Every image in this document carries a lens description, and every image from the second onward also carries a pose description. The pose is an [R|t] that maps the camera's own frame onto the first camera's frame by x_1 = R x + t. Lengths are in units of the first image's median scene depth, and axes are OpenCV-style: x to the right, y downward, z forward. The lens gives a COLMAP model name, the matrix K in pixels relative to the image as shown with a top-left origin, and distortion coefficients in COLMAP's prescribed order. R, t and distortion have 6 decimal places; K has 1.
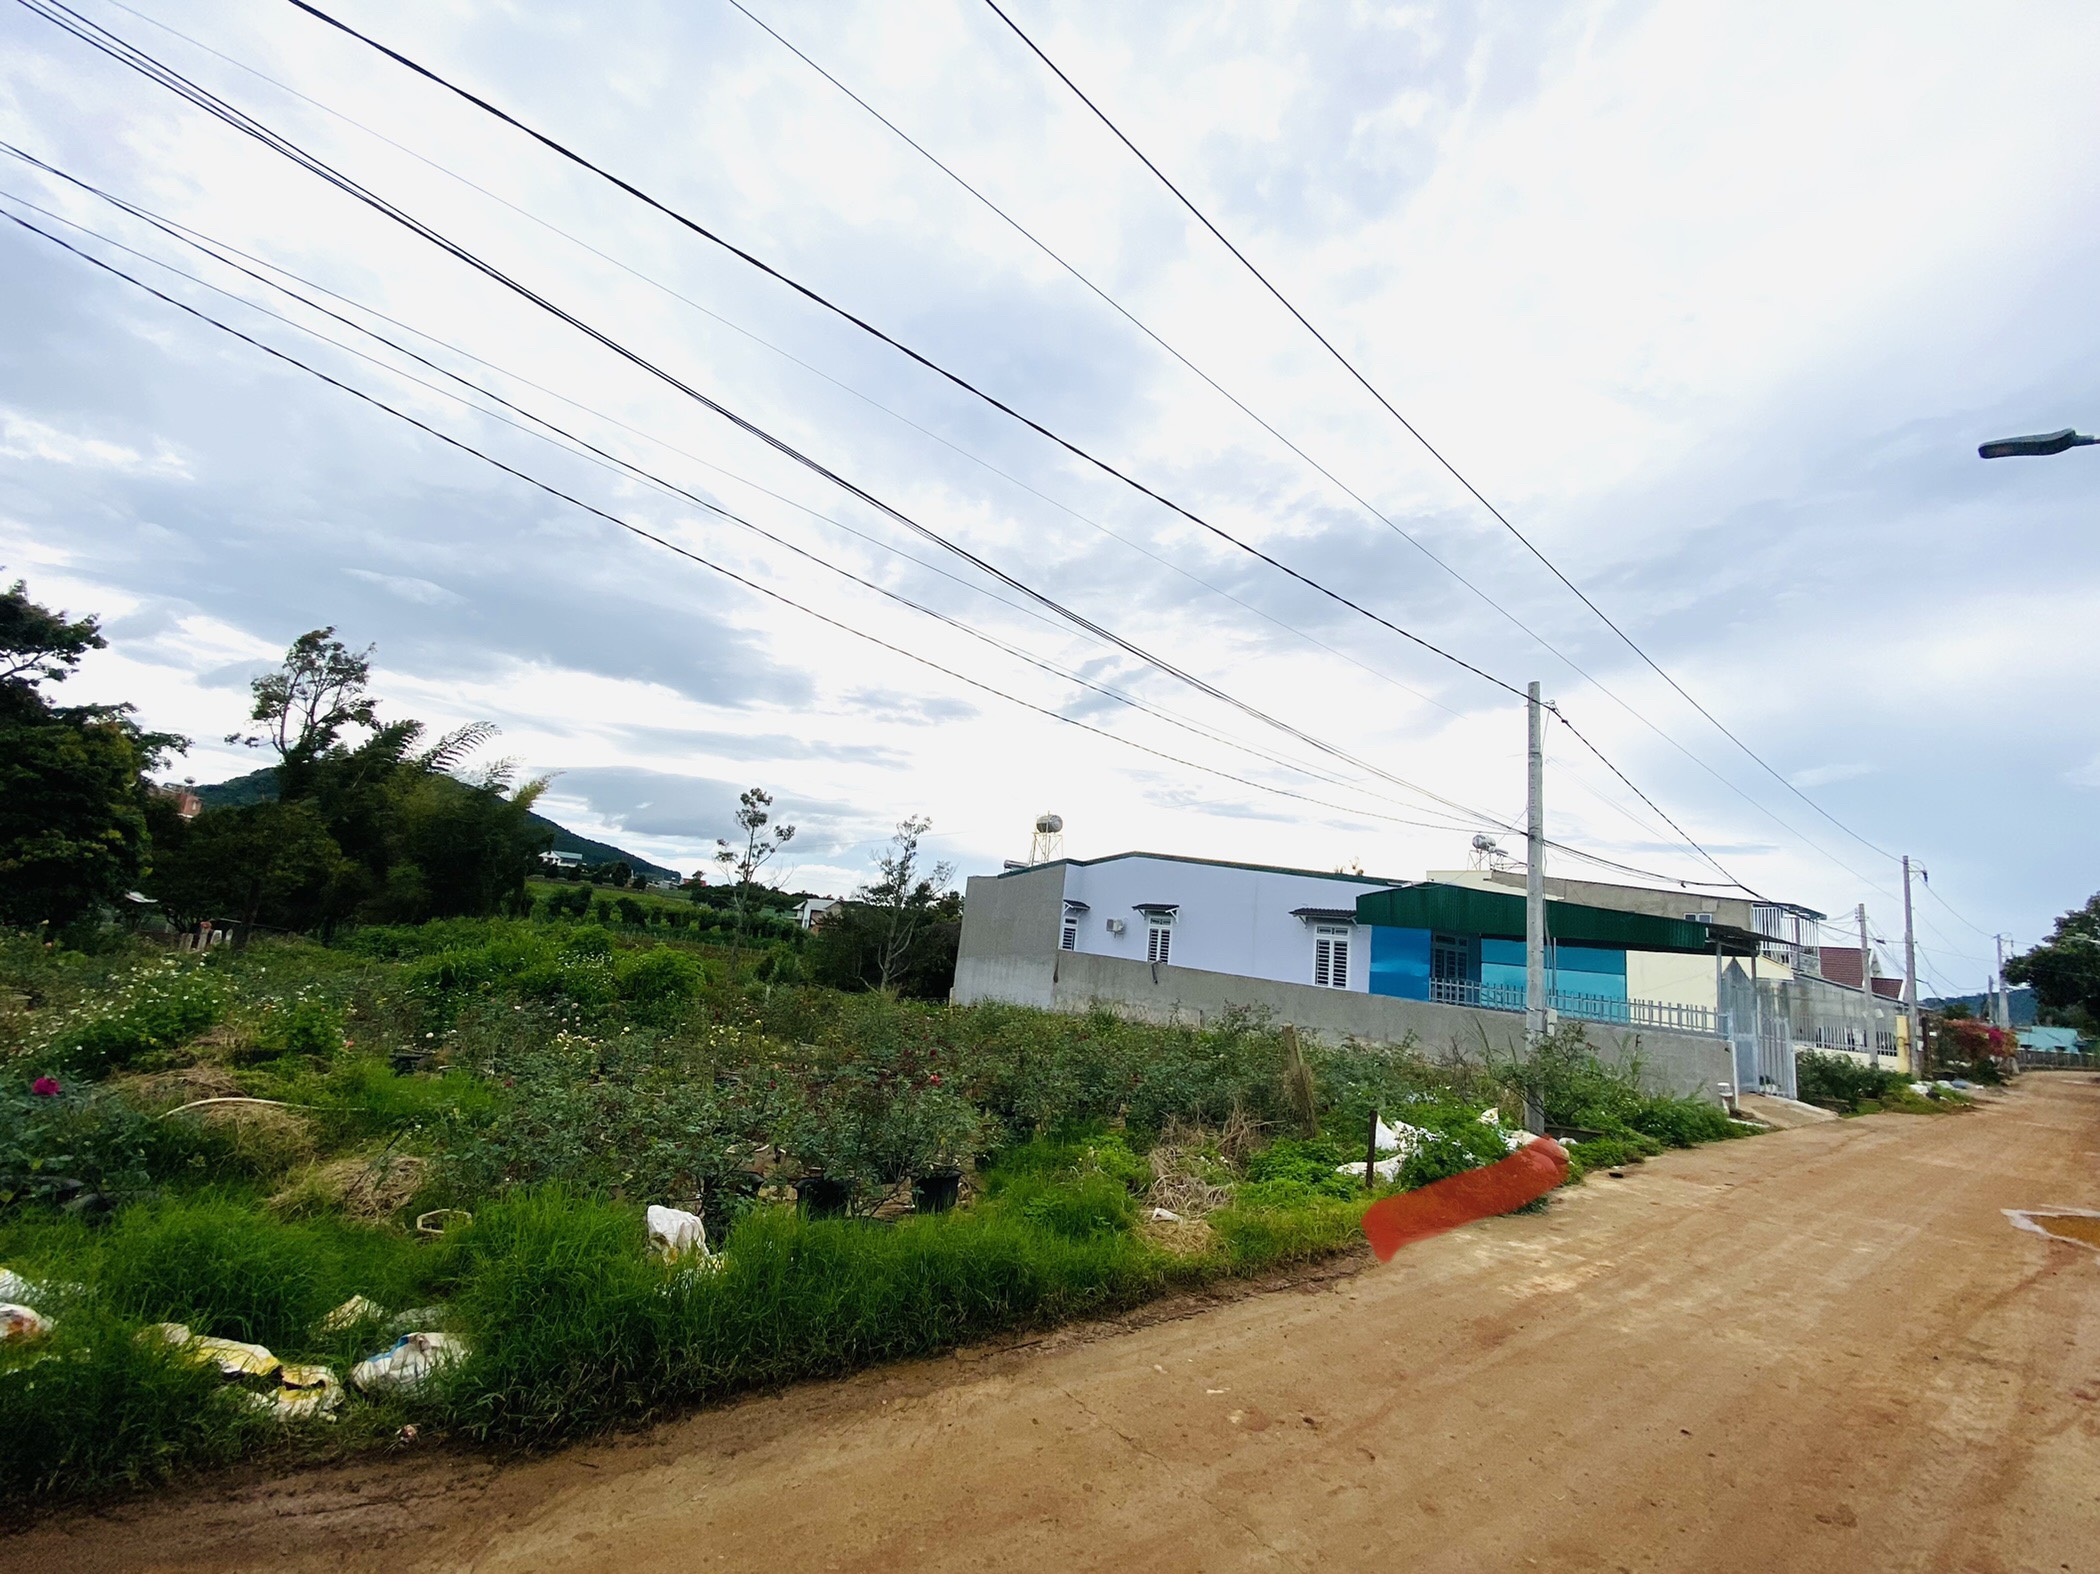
lens RADIAL K [[870.9, 0, 1028.7], [0, 870.9, 781.6], [0, 0, 1]] dist [0.042098, -0.039568]
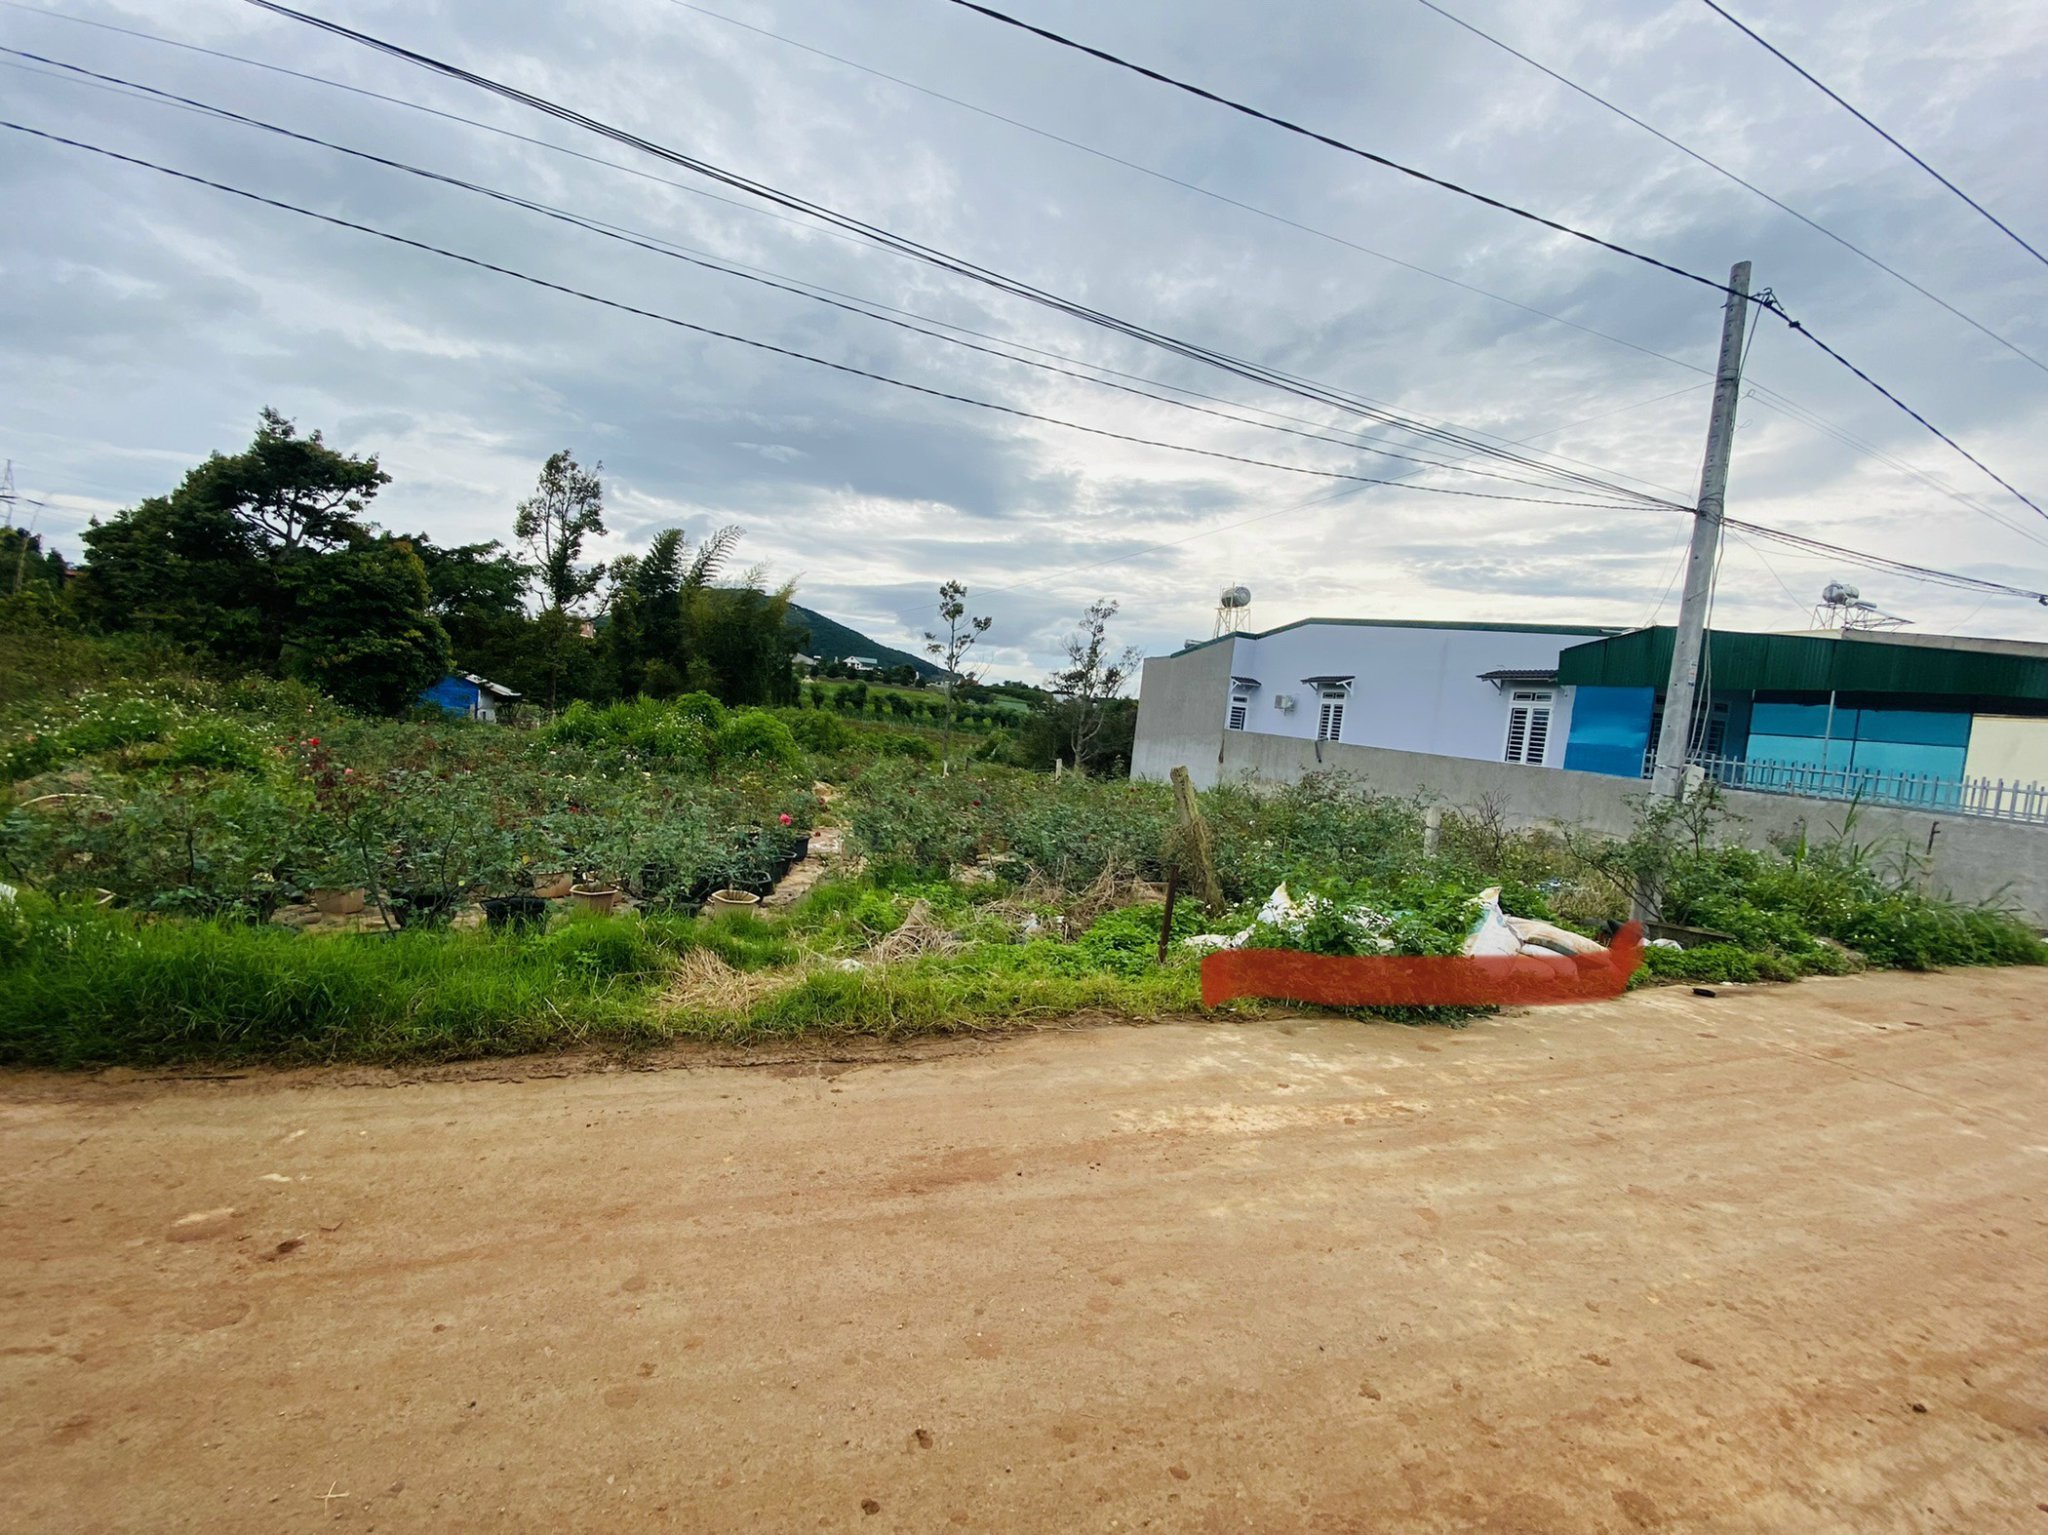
lens RADIAL K [[818.6, 0, 1024.0], [0, 818.6, 767.5], [0, 0, 1]] dist [0.056769, -0.043177]
pose [[0.940299, 0.012947, -0.340104, 0.144392], [0.059570, 0.977591, 0.201911, 0.043443], [0.335096, -0.210116, 0.918456, 0.101563]]
